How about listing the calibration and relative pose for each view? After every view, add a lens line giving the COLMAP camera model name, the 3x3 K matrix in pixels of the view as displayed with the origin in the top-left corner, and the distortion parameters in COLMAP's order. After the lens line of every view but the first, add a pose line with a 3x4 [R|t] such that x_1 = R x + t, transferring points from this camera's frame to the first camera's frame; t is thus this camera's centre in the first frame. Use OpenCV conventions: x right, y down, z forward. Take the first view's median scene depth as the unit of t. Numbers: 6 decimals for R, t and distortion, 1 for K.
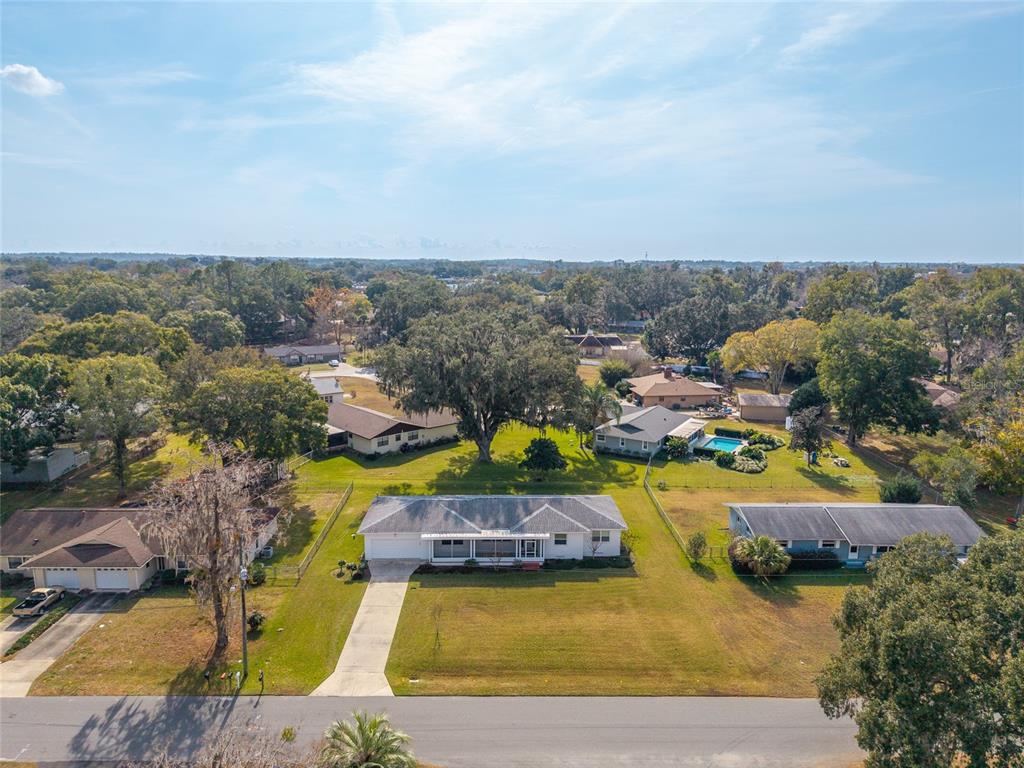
lens RADIAL K [[685.5, 0, 504.0], [0, 685.5, 377.6], [0, 0, 1]] dist [0.026092, -0.011380]
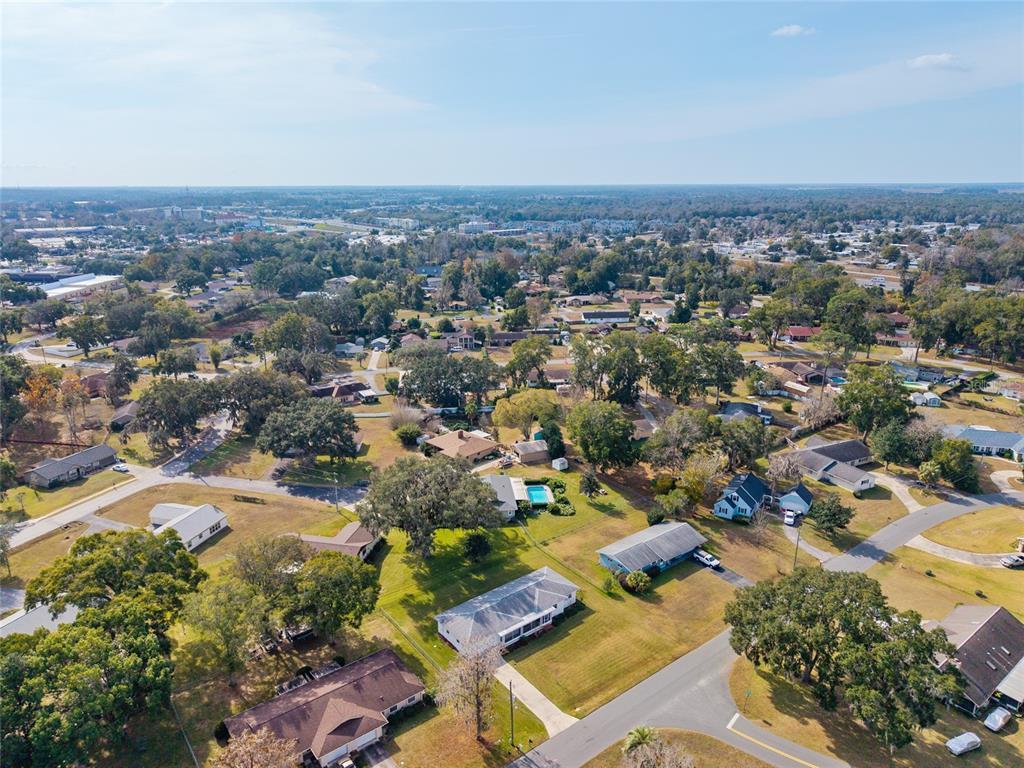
lens RADIAL K [[685.5, 0, 515.0], [0, 685.5, 381.1], [0, 0, 1]] dist [0.026092, -0.011380]
pose [[0.796424, -0.171959, 0.579775, -0.997801], [0.105702, 0.983545, 0.146515, -0.661369], [-0.595429, -0.055405, 0.801495, -0.398722]]
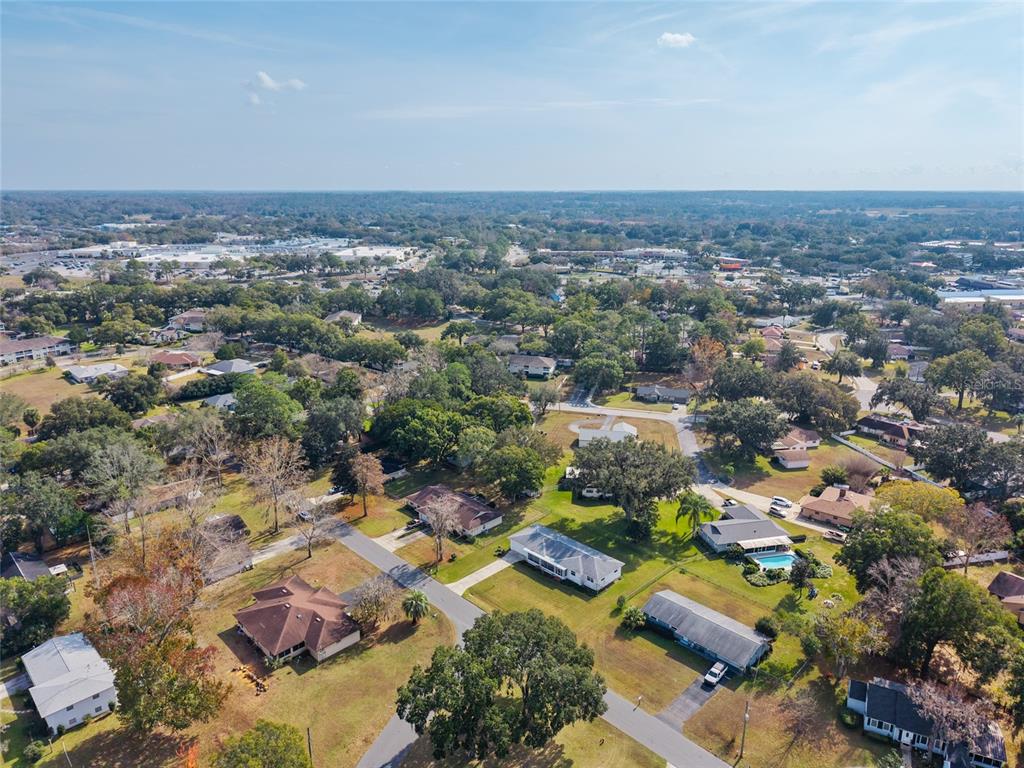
lens RADIAL K [[685.5, 0, 507.2], [0, 685.5, 389.1], [0, 0, 1]] dist [0.026092, -0.011380]
pose [[0.694252, 0.202898, -0.690541, 1.387408], [-0.122377, 0.978748, 0.164546, -0.707249], [0.709251, -0.029730, 0.704328, -0.723596]]
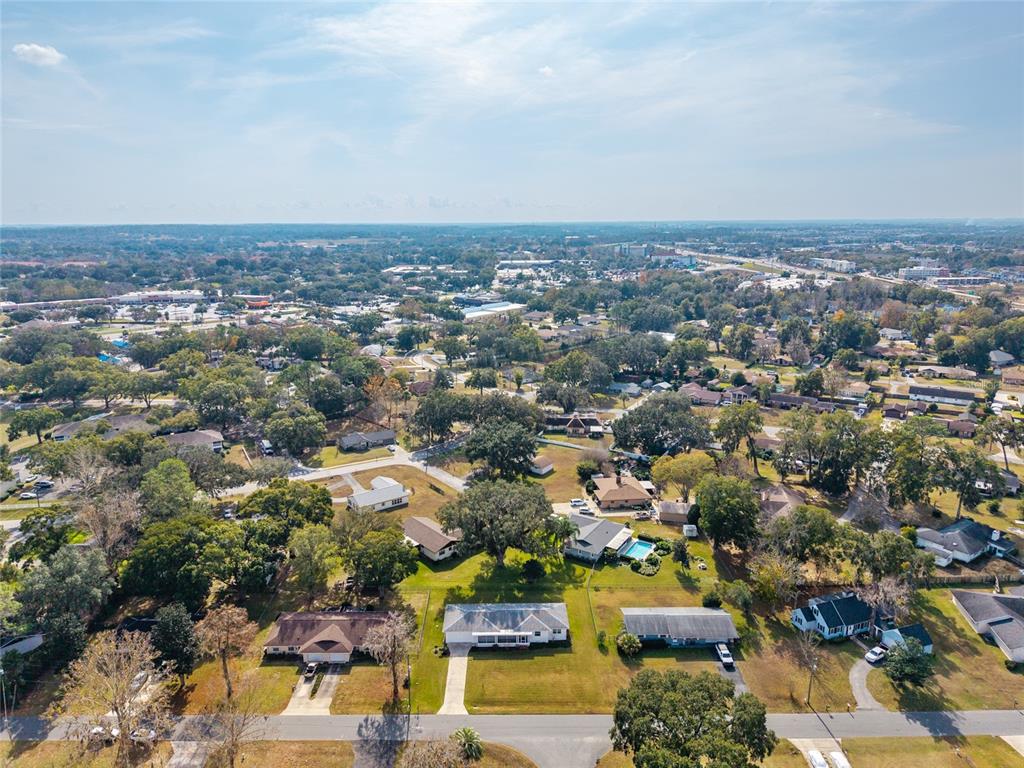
lens RADIAL K [[685.5, 0, 508.0], [0, 685.5, 385.8], [0, 0, 1]] dist [0.026092, -0.011380]
pose [[0.999921, -0.006492, -0.010792, 0.019306], [0.007227, 0.997557, 0.069489, -0.694034], [0.010314, -0.069561, 0.997524, -1.096291]]
